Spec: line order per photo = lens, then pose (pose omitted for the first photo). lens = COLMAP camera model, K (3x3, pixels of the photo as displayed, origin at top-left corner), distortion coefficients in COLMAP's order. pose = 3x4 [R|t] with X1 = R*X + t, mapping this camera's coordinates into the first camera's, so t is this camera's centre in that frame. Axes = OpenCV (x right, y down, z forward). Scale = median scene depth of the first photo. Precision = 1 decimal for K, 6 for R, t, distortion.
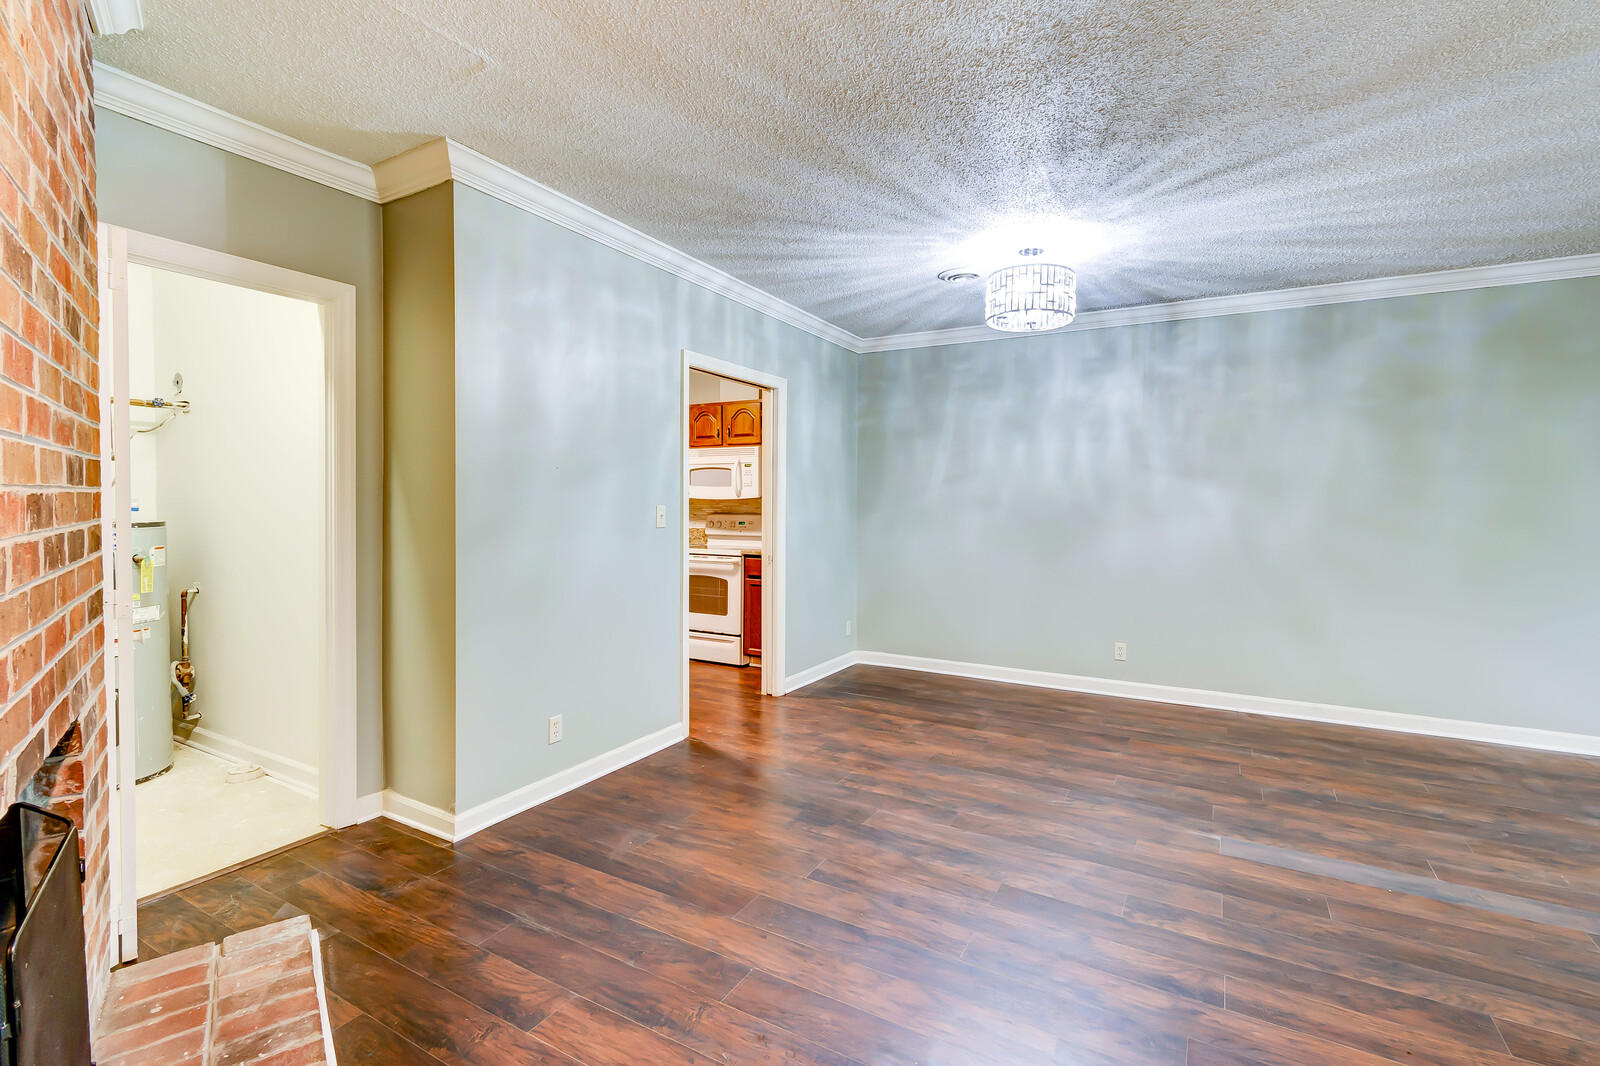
lens RADIAL K [[727.0, 0, 802.5], [0, 727.0, 527.4], [0, 0, 1]] dist [0.005365, -0.001687]
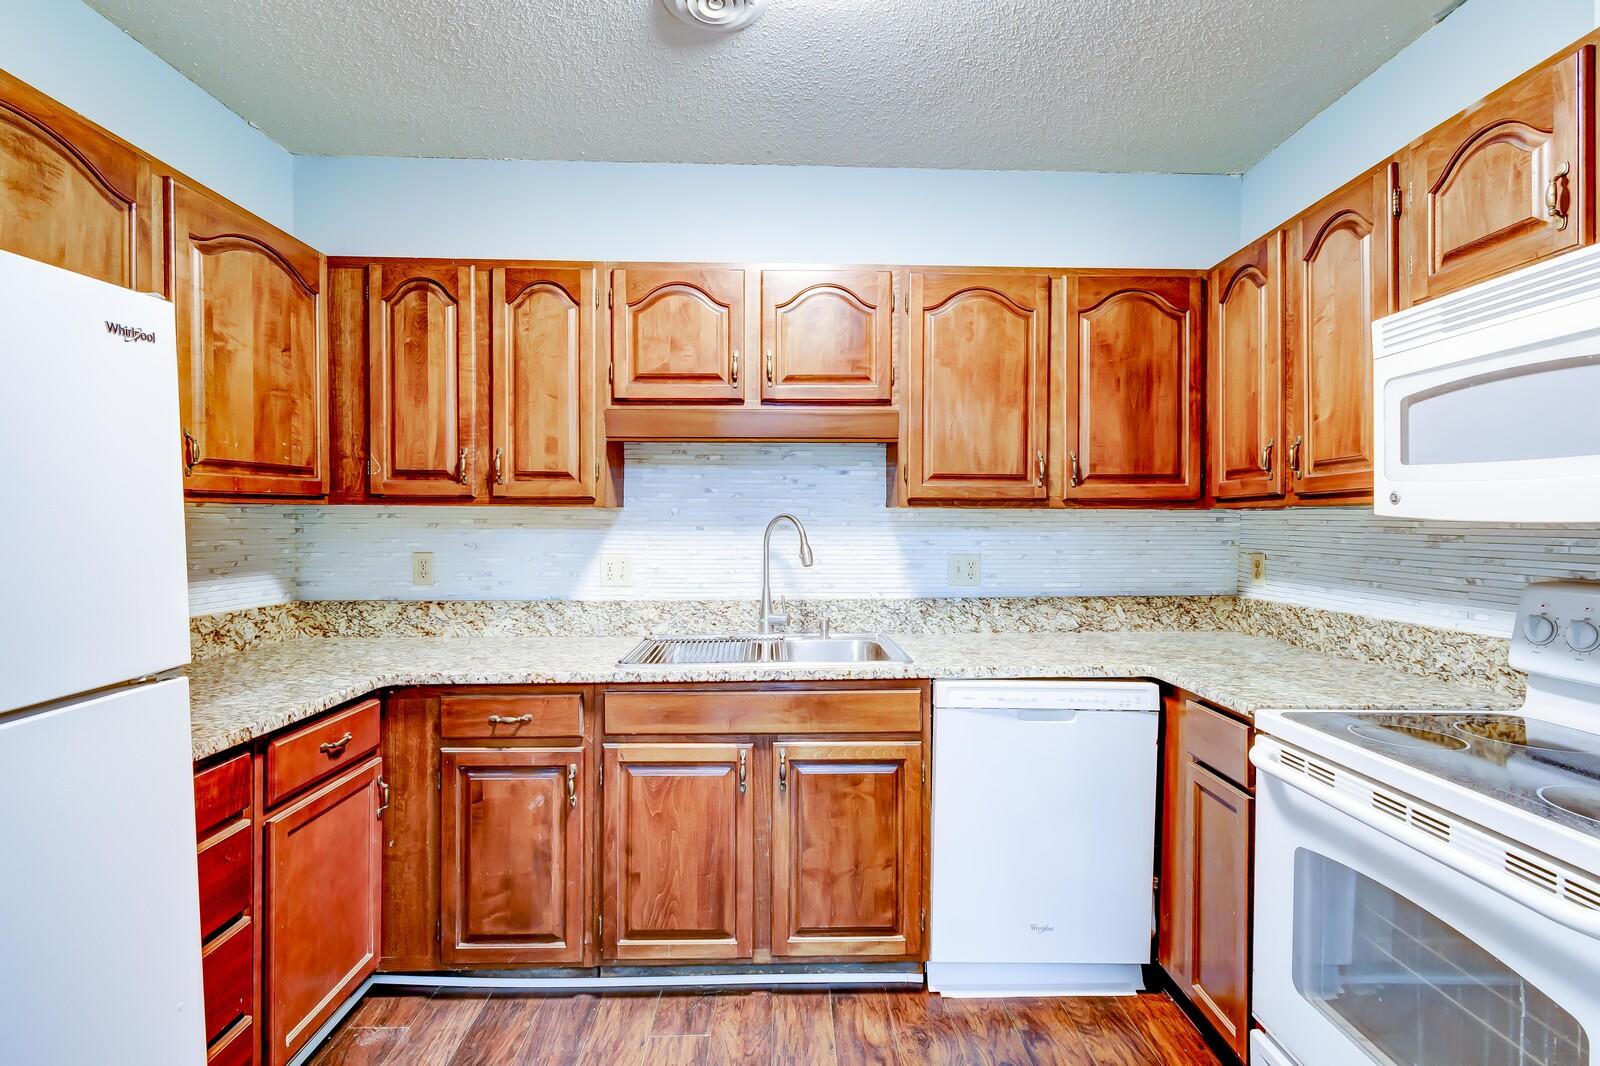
lens RADIAL K [[727.0, 0, 801.2], [0, 727.0, 527.0], [0, 0, 1]] dist [0.005365, -0.001687]
pose [[0.514390, -0.000389, -0.857556, -0.015274], [-0.022422, 0.999652, -0.013903, -0.008912], [0.857263, 0.026379, 0.514202, 0.214867]]
